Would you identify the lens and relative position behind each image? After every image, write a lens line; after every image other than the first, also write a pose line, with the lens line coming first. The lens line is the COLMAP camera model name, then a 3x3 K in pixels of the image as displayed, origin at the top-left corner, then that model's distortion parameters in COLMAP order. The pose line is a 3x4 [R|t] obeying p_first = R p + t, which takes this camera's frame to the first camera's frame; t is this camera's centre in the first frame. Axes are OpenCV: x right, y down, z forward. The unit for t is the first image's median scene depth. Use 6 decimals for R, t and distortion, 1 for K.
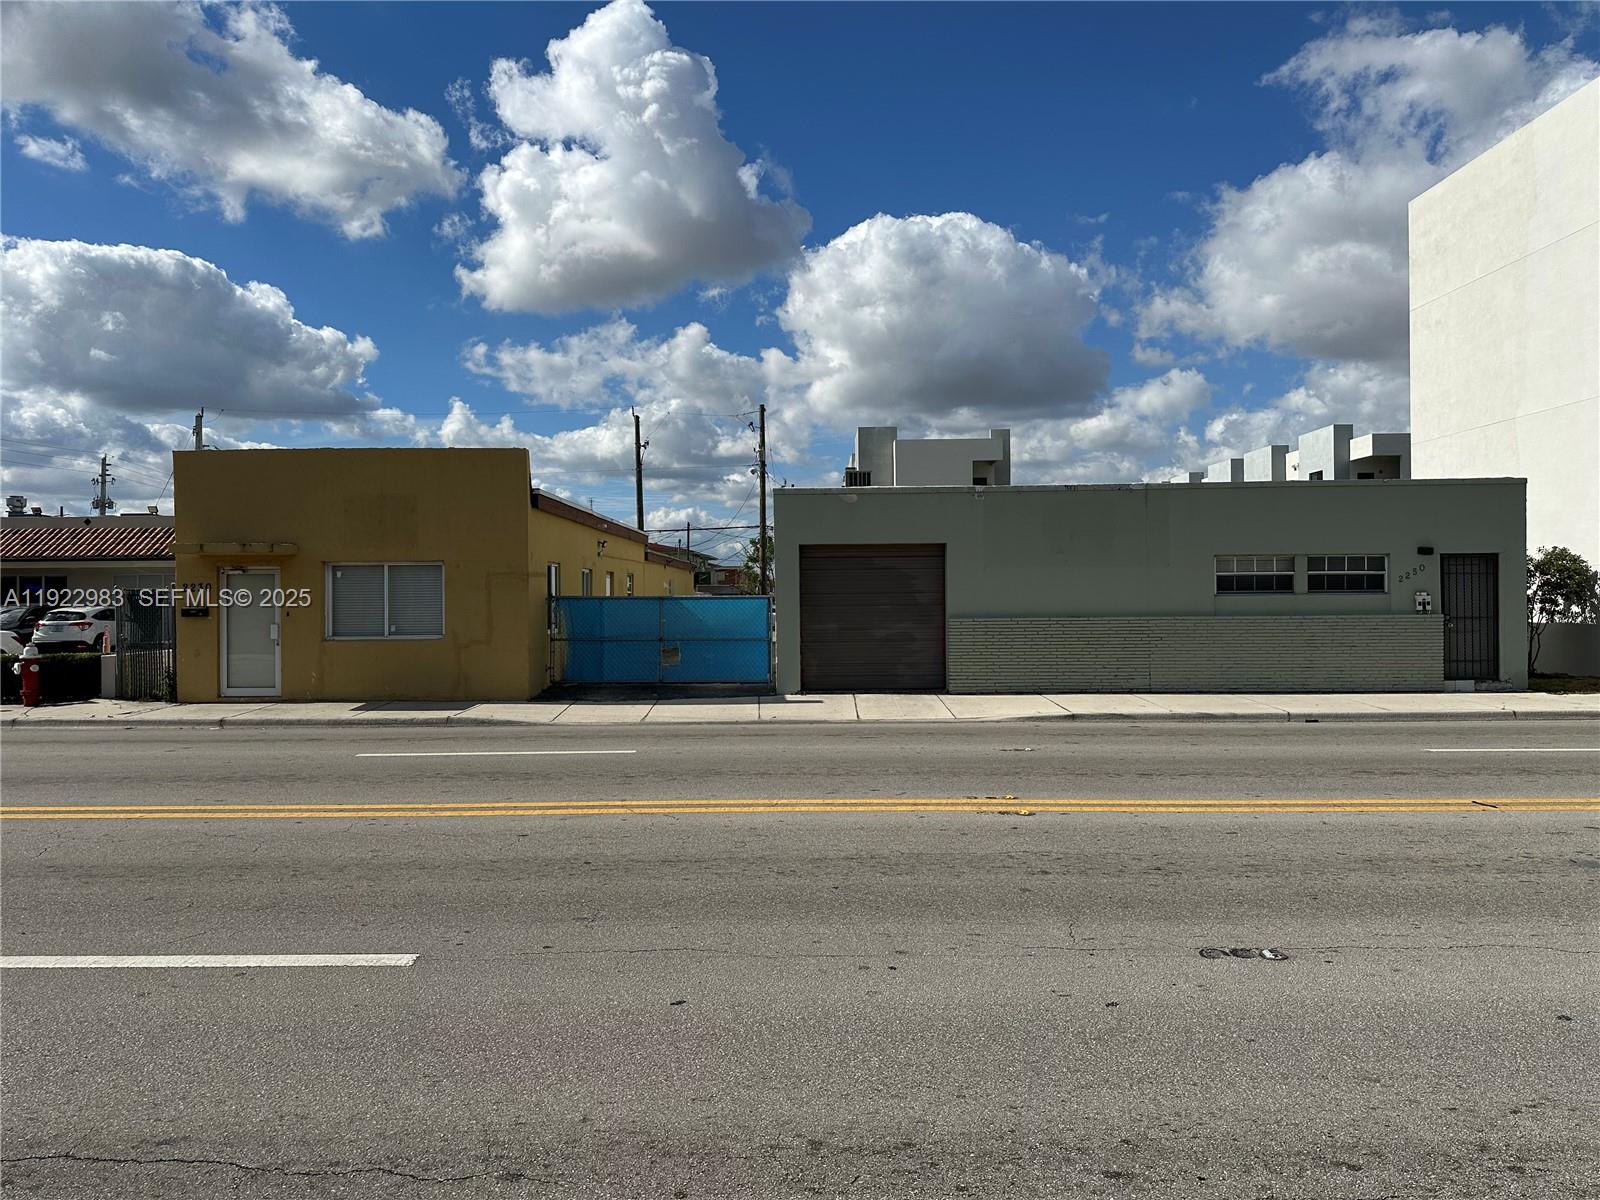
lens RADIAL K [[1086.8, 0, 800.0], [0, 1086.8, 600.0], [0, 0, 1]] dist [0.099041, -0.147127]
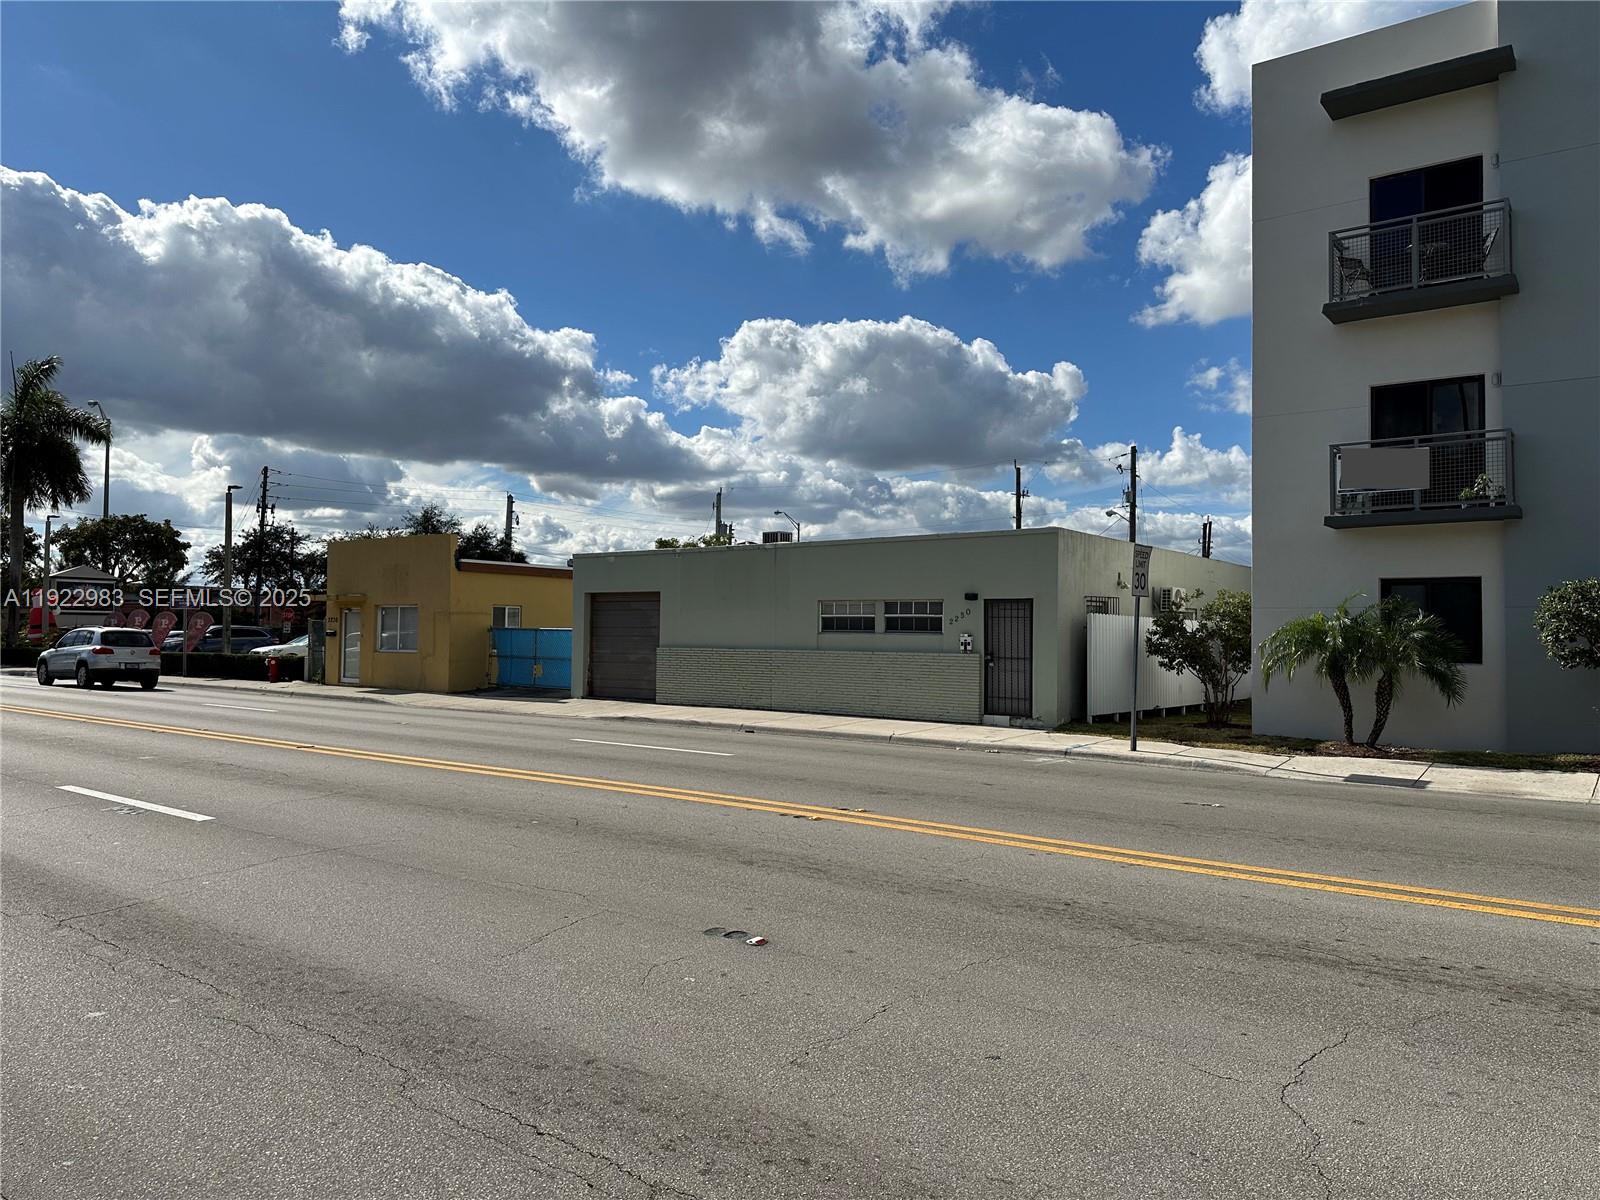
lens RADIAL K [[1170.9, 0, 806.8], [0, 1170.9, 635.8], [0, 0, 1]] dist [0.110163, -0.000564]
pose [[0.789537, 0.016978, -0.613468, 0.224025], [-0.019649, 0.999804, 0.002382, -0.000900], [0.613388, 0.010173, 0.789716, -0.005968]]
